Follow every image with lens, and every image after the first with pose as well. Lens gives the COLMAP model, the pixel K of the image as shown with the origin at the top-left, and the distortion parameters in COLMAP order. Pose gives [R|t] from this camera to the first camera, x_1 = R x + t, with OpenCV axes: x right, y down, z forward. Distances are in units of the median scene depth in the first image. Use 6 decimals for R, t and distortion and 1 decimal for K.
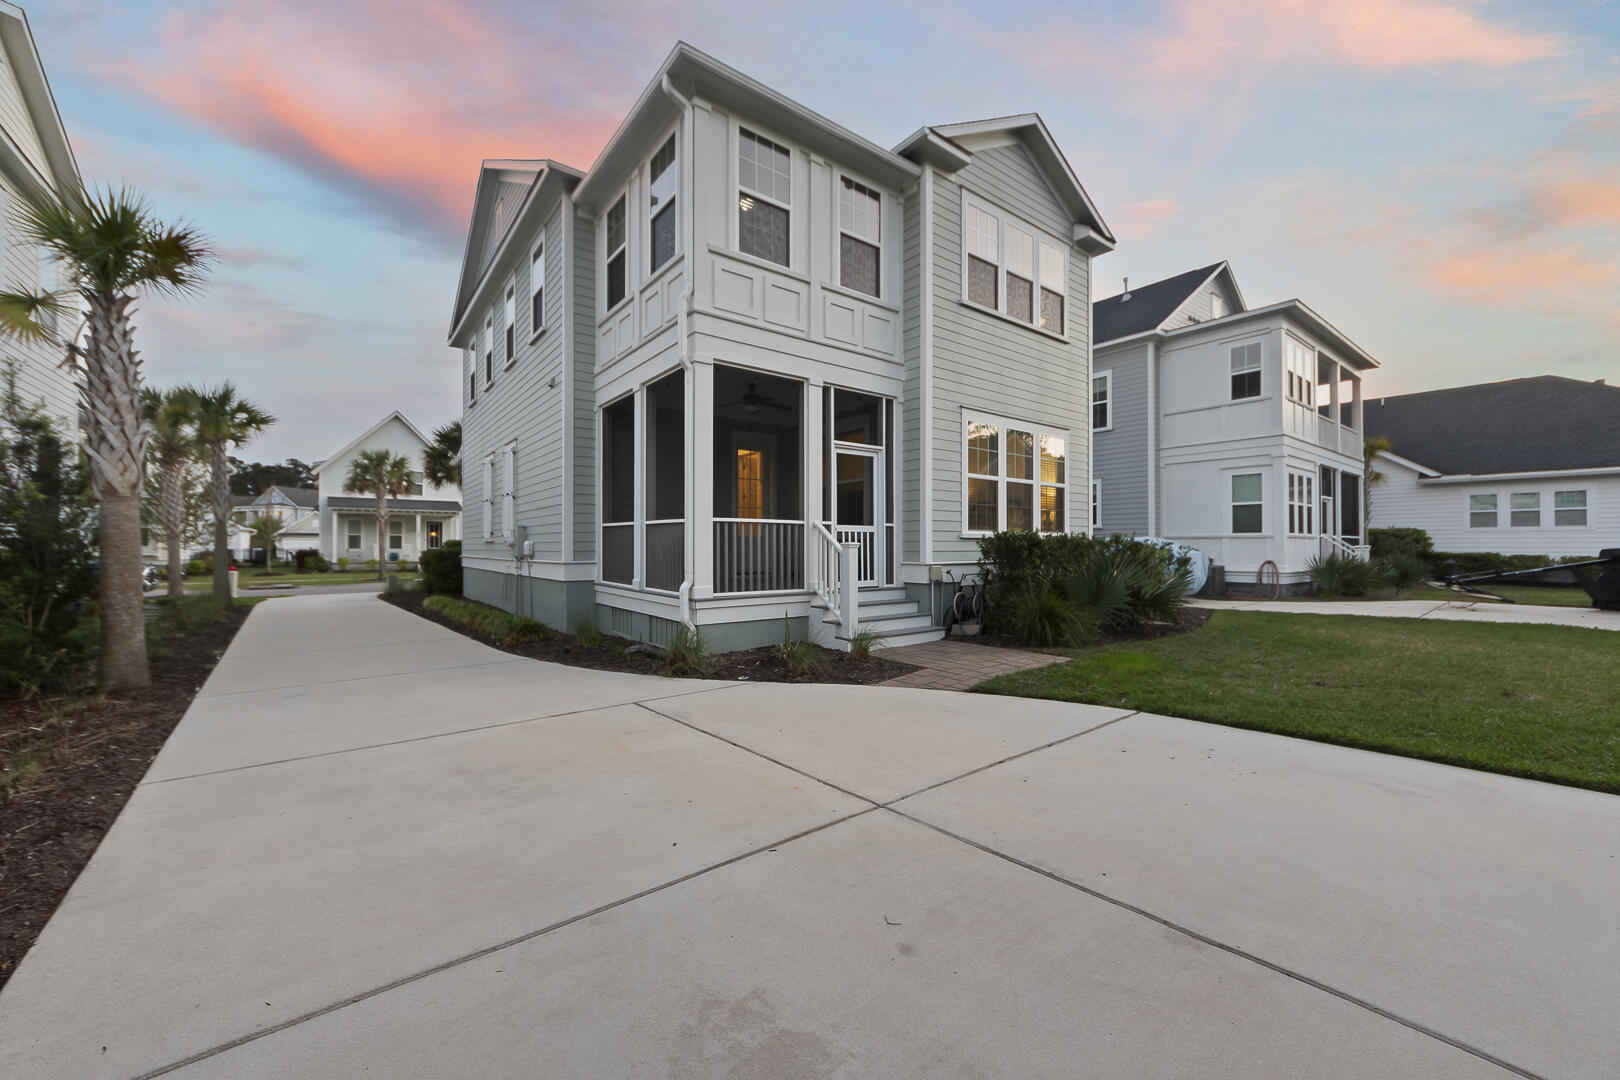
lens RADIAL K [[615.2, 0, 816.5], [0, 615.2, 544.2], [0, 0, 1]] dist [0.002446, -0.000227]
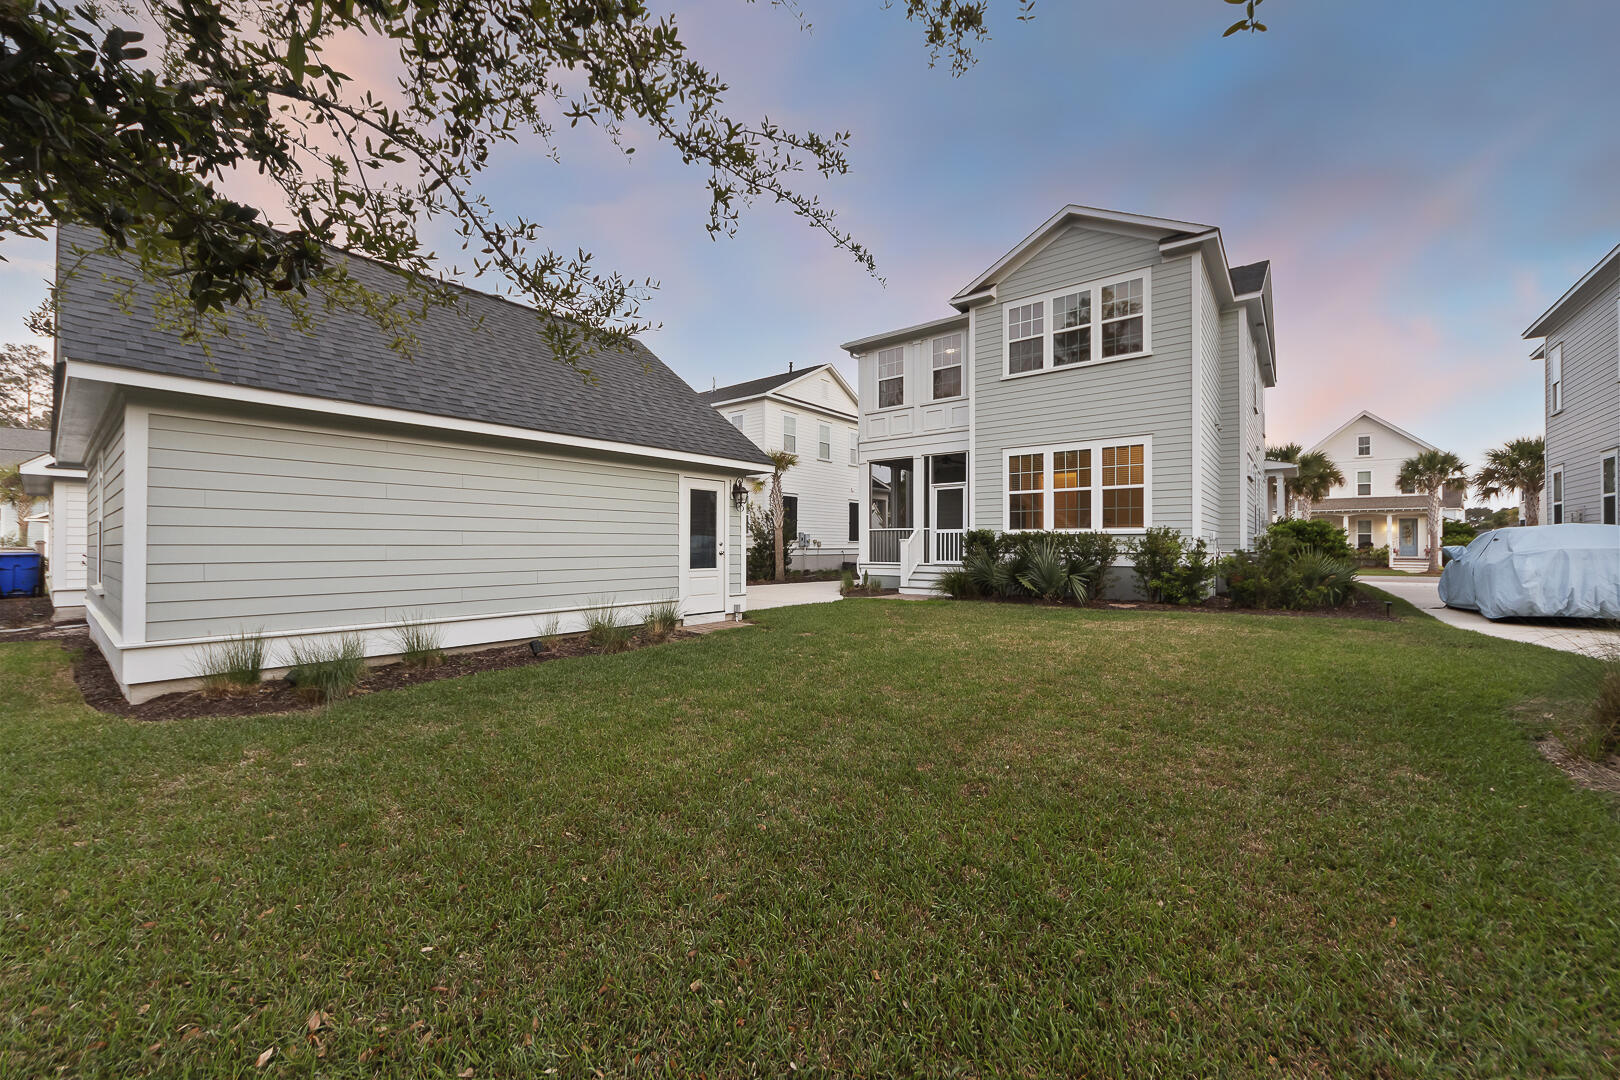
lens RADIAL K [[615.2, 0, 815.0], [0, 615.2, 540.7], [0, 0, 1]] dist [0.002446, -0.000227]
pose [[0.265750, -0.006933, -0.964017, 1.605575], [0.002877, 0.999975, -0.006398, 0.012521], [0.964038, -0.001073, 0.265763, 0.153907]]
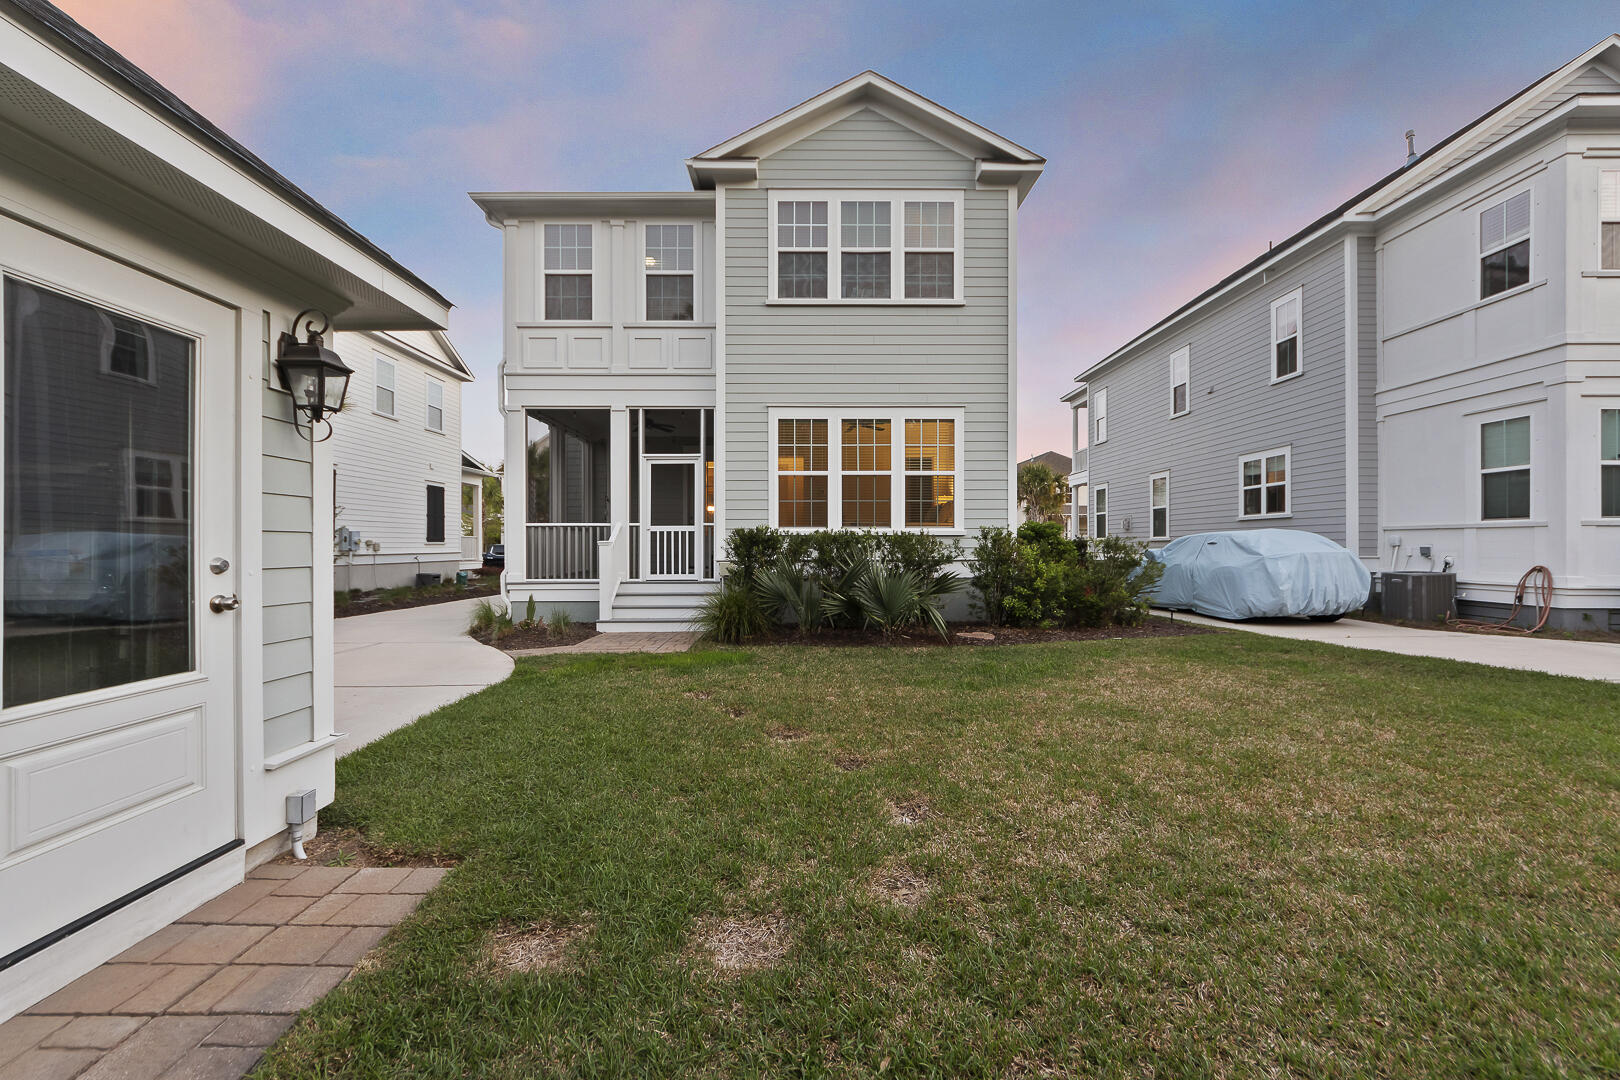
lens RADIAL K [[615.2, 0, 802.0], [0, 615.2, 545.0], [0, 0, 1]] dist [0.002446, -0.000227]
pose [[0.806293, -0.001686, -0.591515, 0.900334], [0.004610, 0.999983, 0.003433, 0.002419], [0.591499, -0.005495, 0.806287, 0.215444]]
